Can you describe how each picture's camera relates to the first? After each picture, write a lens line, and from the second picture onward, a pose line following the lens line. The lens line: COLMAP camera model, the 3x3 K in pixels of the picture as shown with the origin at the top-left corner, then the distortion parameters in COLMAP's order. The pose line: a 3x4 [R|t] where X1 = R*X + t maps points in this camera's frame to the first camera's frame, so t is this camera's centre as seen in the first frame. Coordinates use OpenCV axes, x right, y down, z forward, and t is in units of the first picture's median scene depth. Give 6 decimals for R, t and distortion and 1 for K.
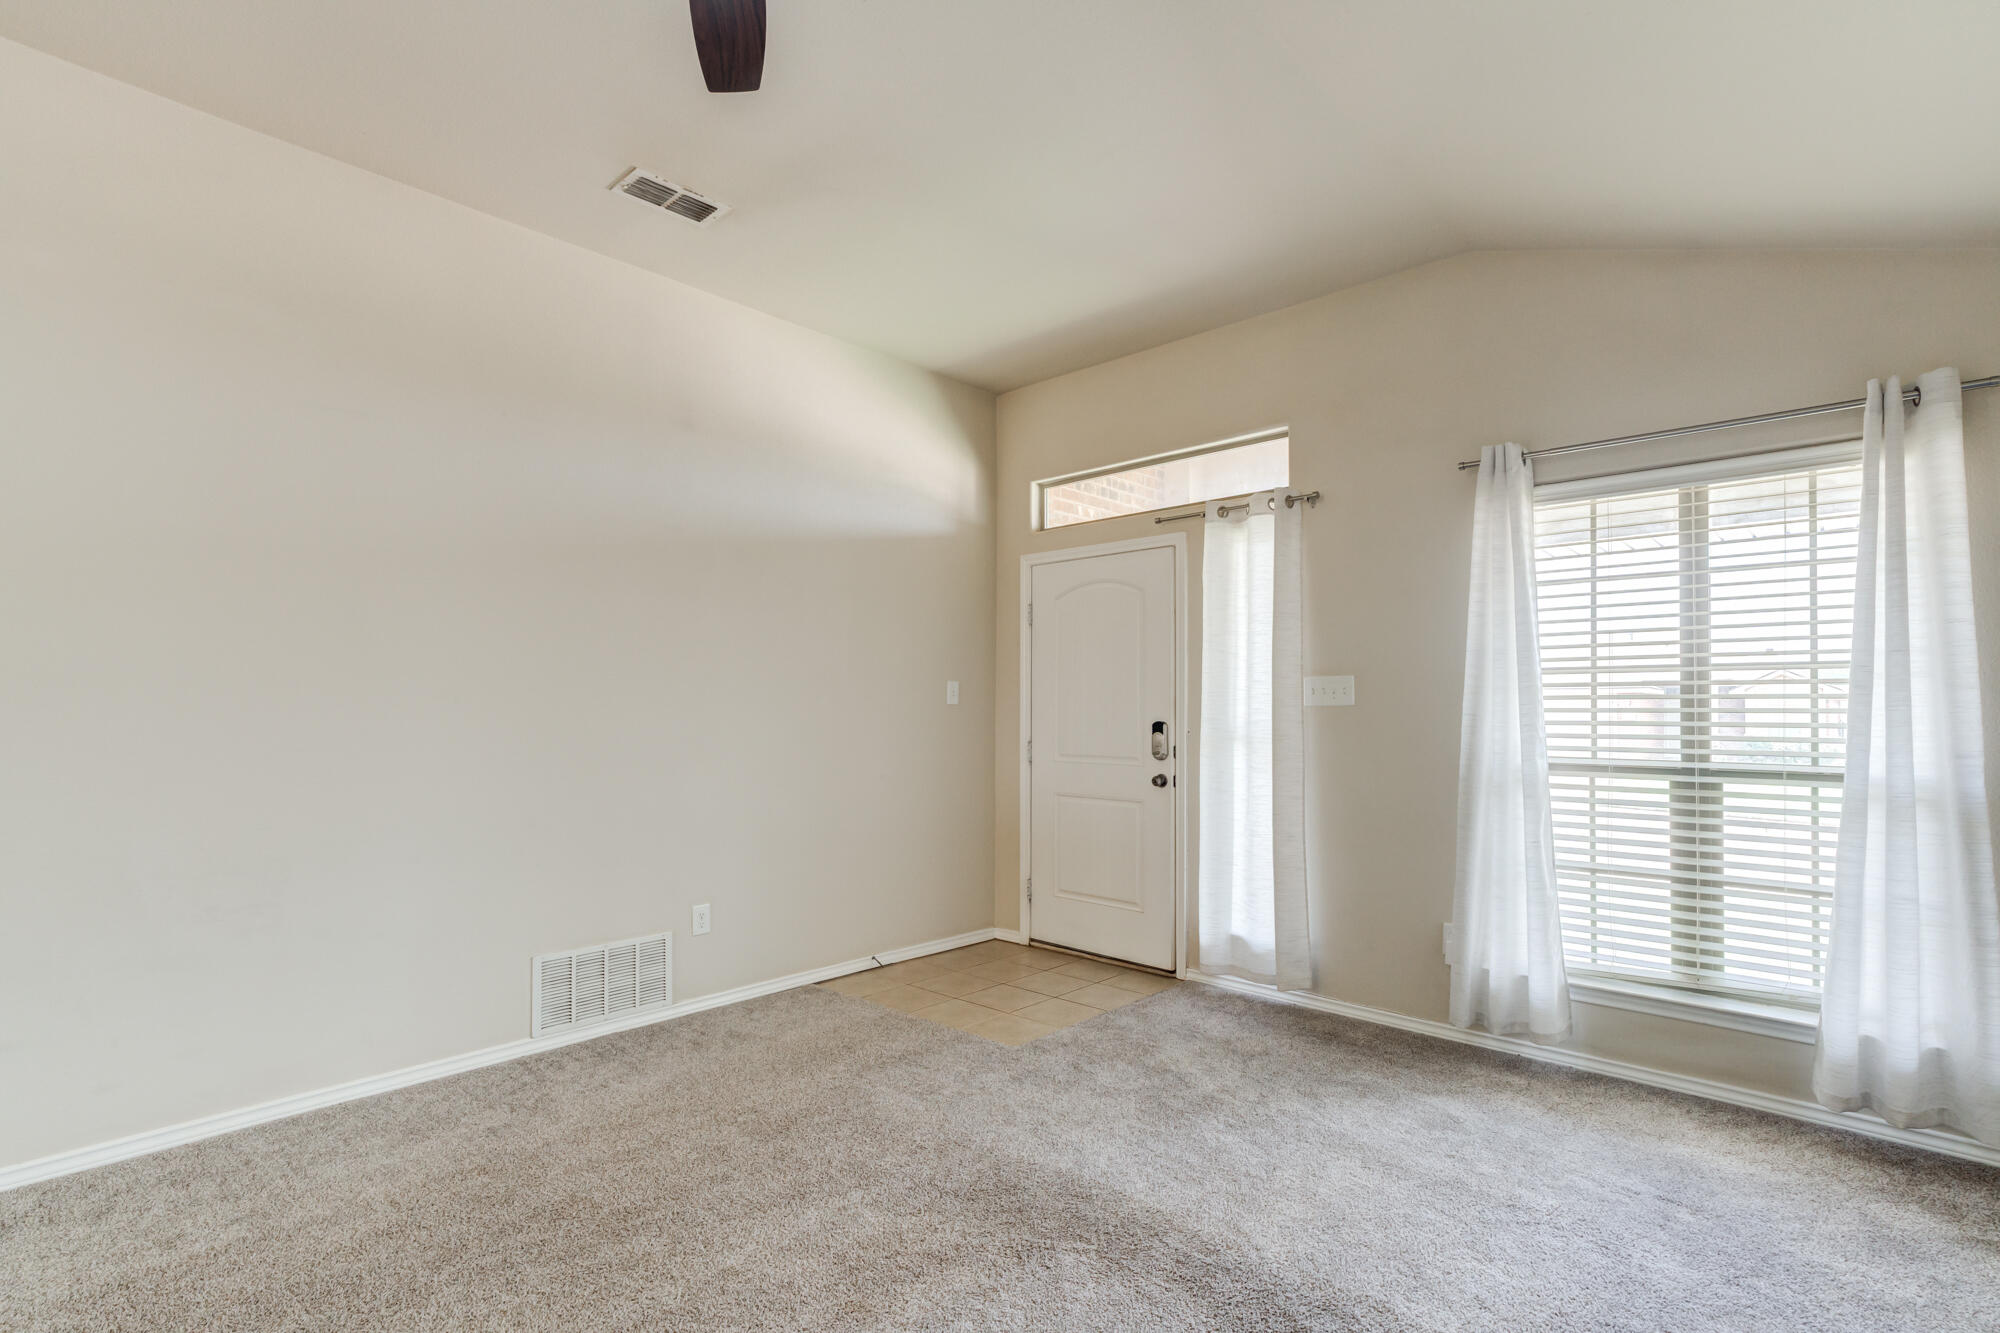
lens RADIAL K [[974.8, 0, 1006.2], [0, 974.8, 684.1], [0, 0, 1]] dist [-0.002197, -0.001068]
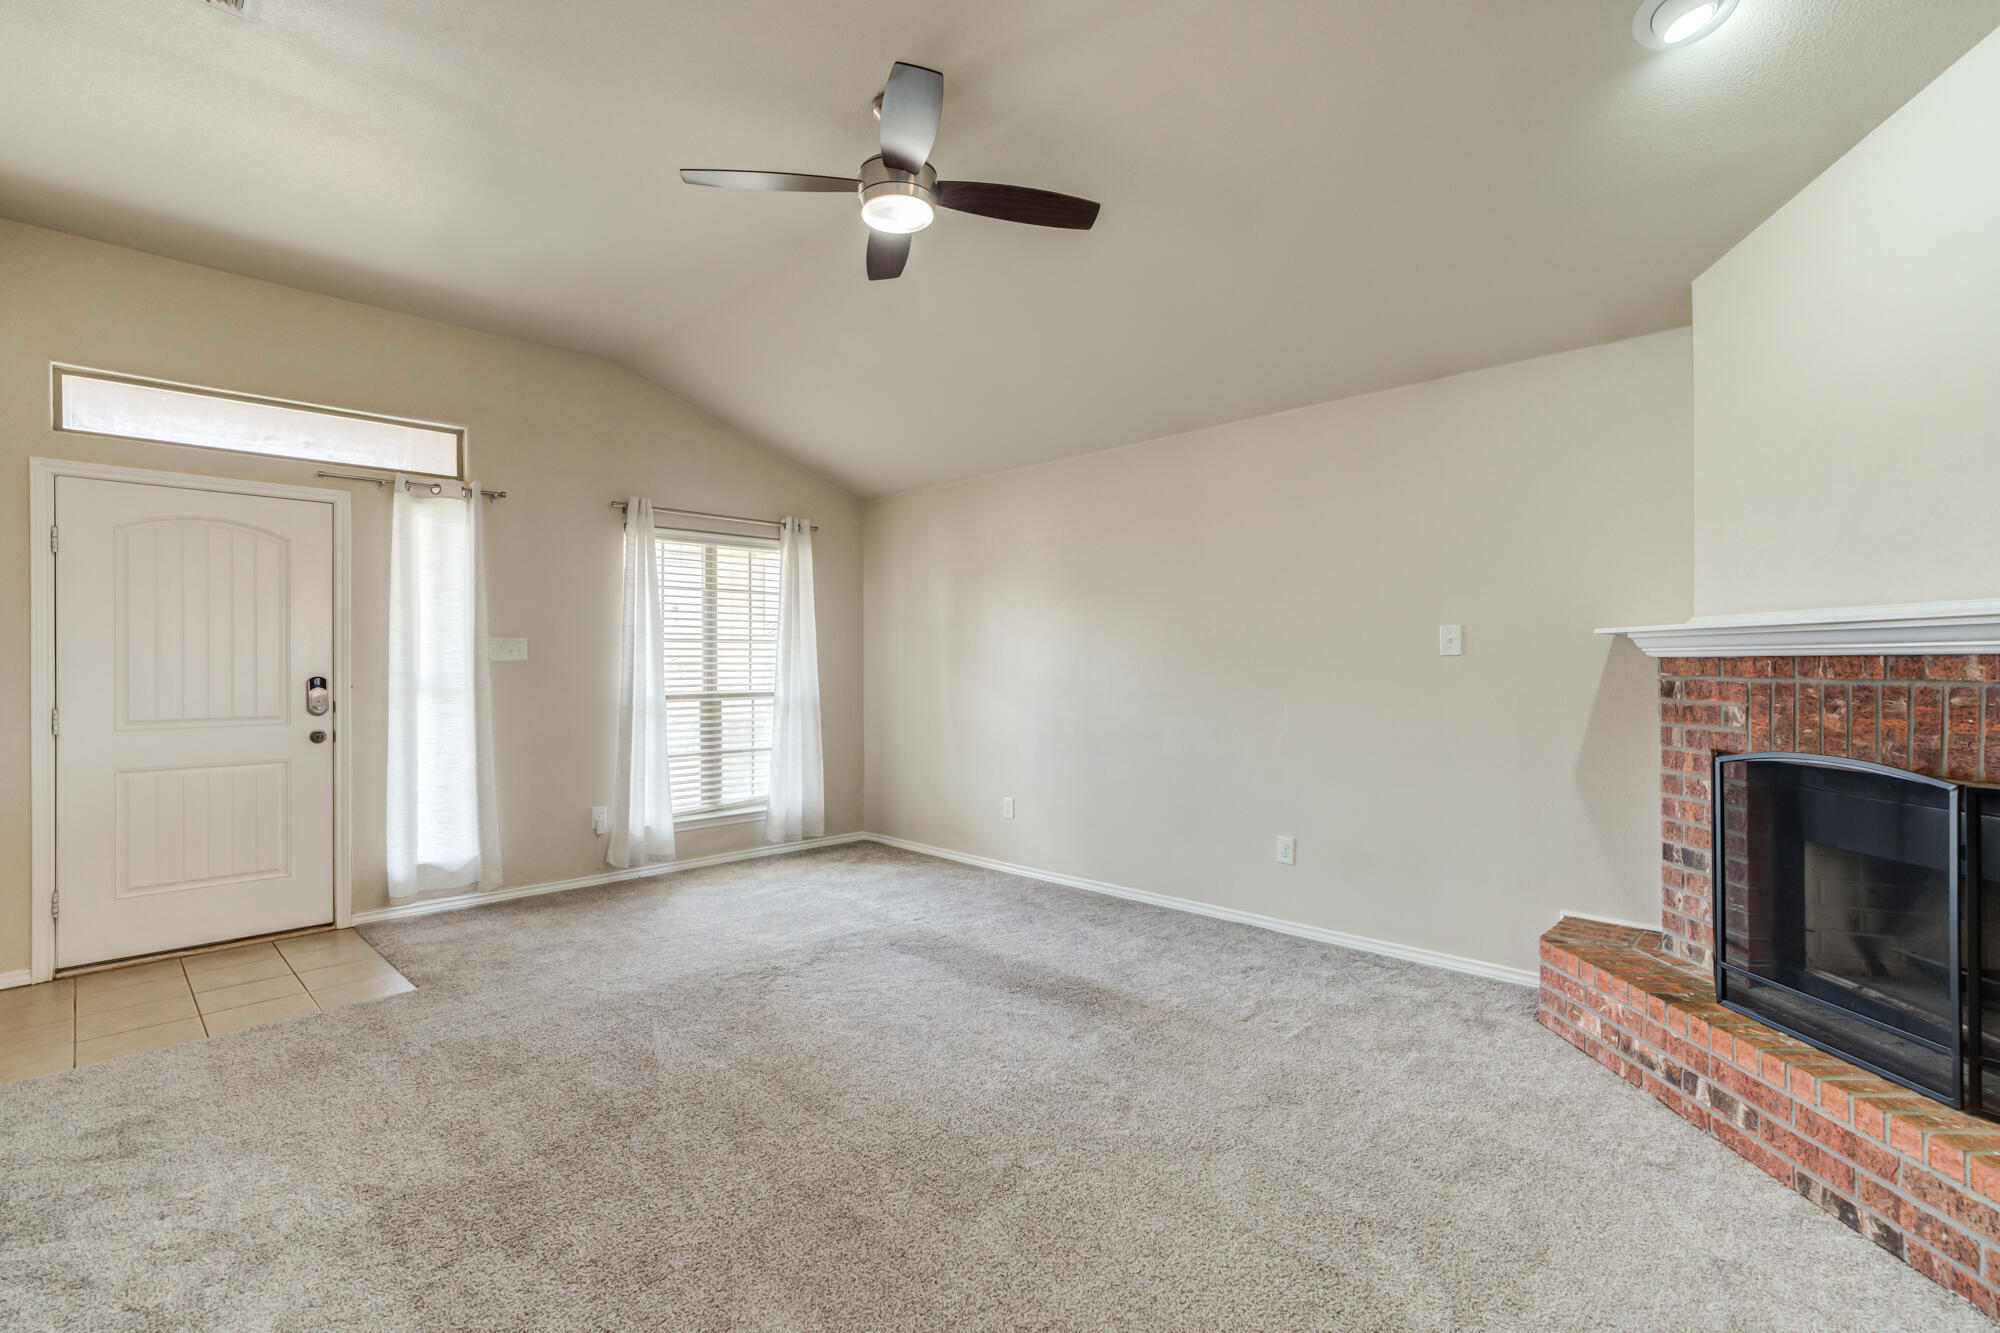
lens RADIAL K [[935.8, 0, 992.7], [0, 935.8, 657.4], [0, 0, 1]] dist [-0.015060, 0.014145]
pose [[0.021217, 0.007126, 0.999749, -0.986670], [-0.018174, 0.999812, -0.006741, 0.015731], [-0.999610, -0.018026, 0.021343, 0.377080]]
